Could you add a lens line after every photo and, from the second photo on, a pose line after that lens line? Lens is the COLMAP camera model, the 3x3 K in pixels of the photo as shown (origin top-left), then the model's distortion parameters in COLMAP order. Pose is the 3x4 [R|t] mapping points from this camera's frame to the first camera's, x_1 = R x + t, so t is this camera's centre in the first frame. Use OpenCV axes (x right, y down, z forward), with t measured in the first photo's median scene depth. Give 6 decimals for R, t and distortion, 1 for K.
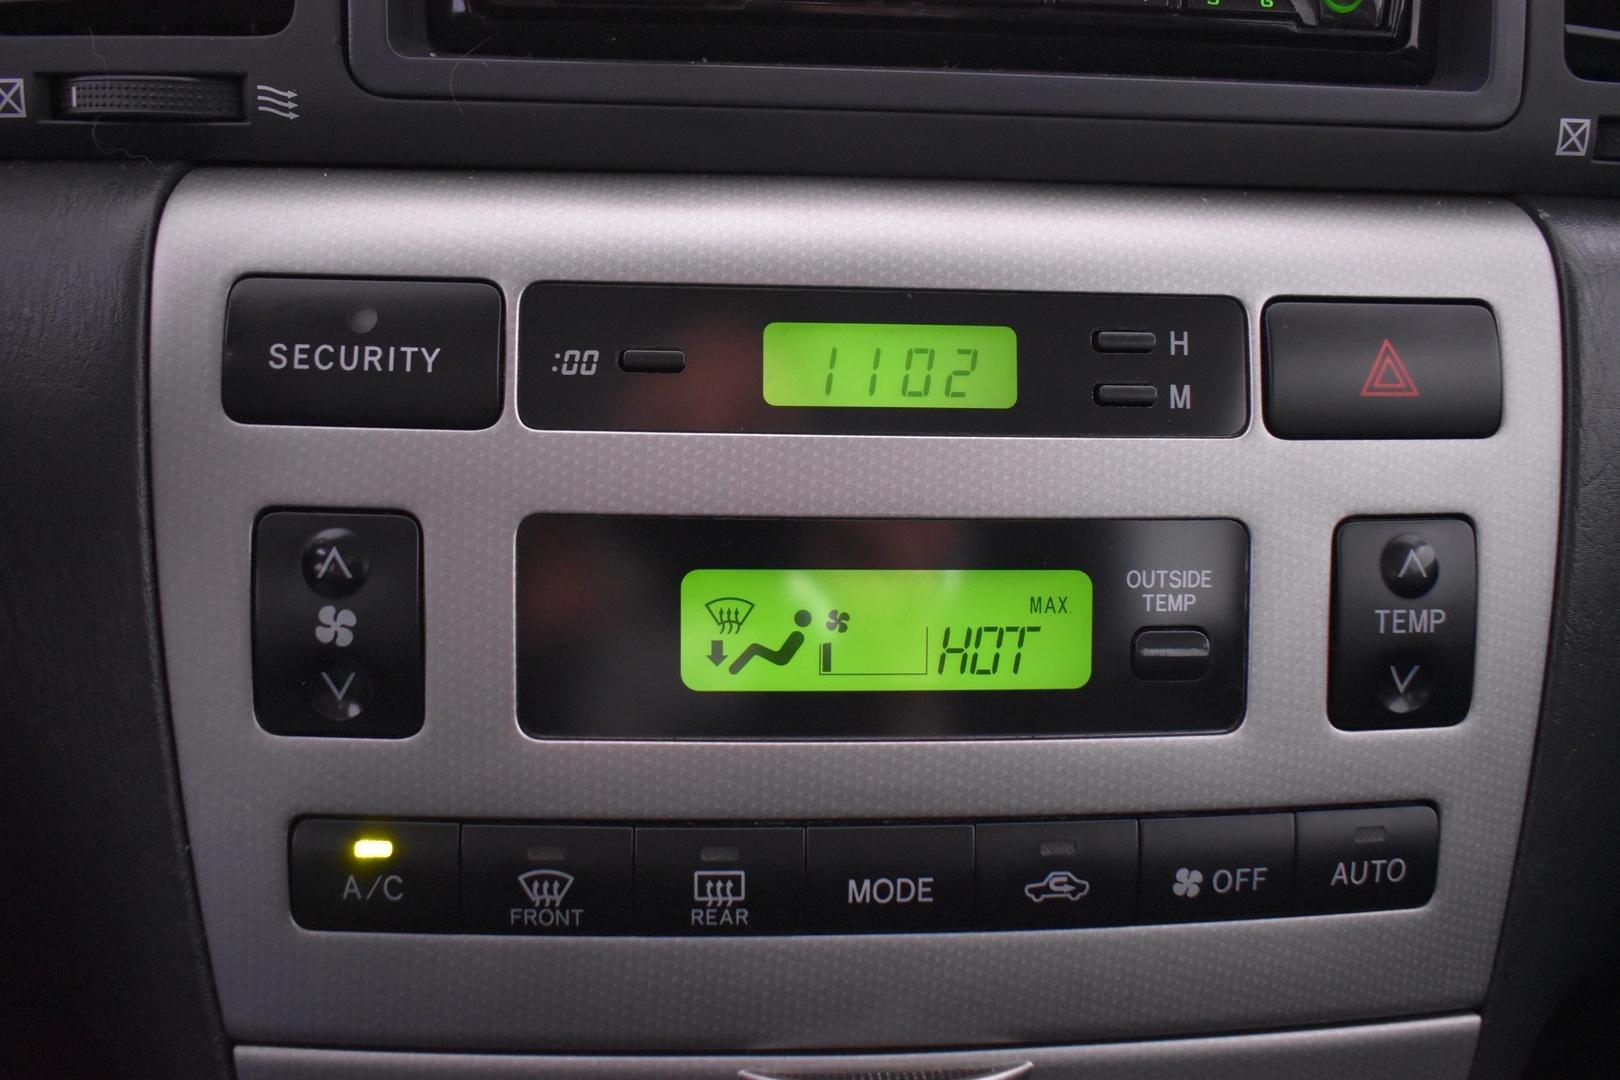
lens RADIAL K [[1010.9, 0, 808.2], [0, 1010.9, 541.0], [0, 0, 1]] dist [-0.006764, -0.002371]
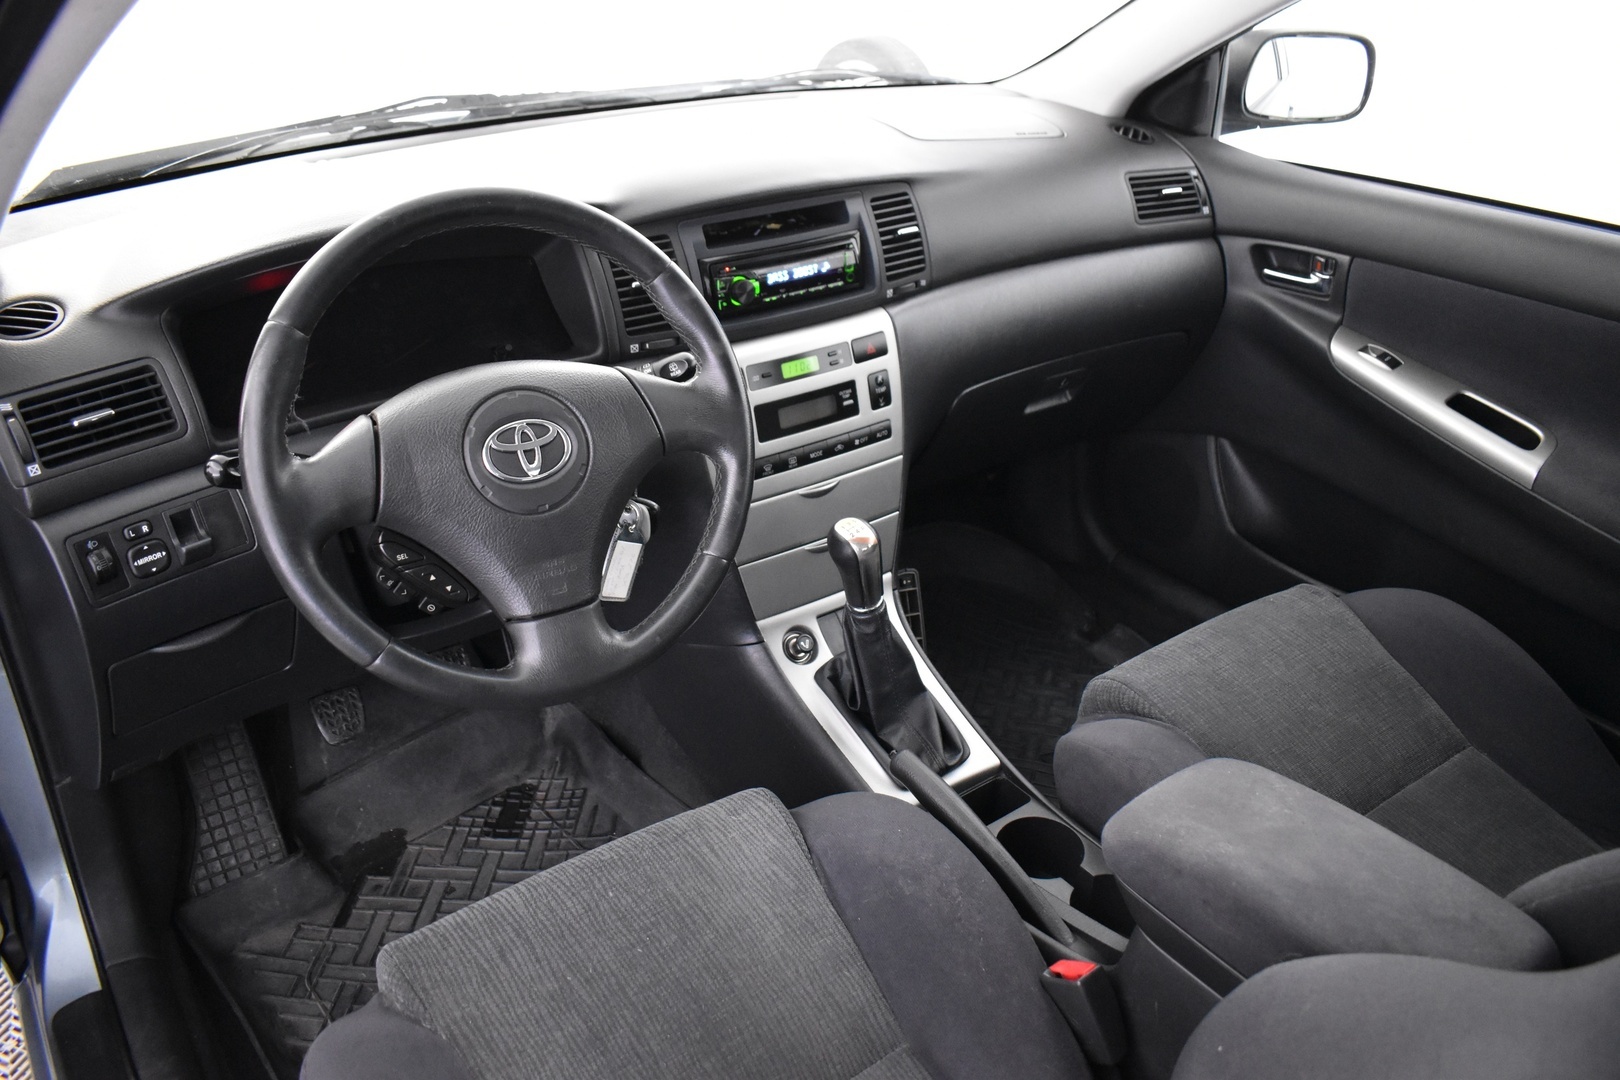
lens RADIAL K [[1314.2, 0, 810.0], [0, 1314.2, 540.4], [0, 0, 1]] dist [0.002101, 0.000209]
pose [[0.842063, -0.277525, 0.462503, -3.484840], [0.183993, 0.953838, 0.237362, -0.961836], [-0.507027, -0.114776, 0.854254, -5.356431]]
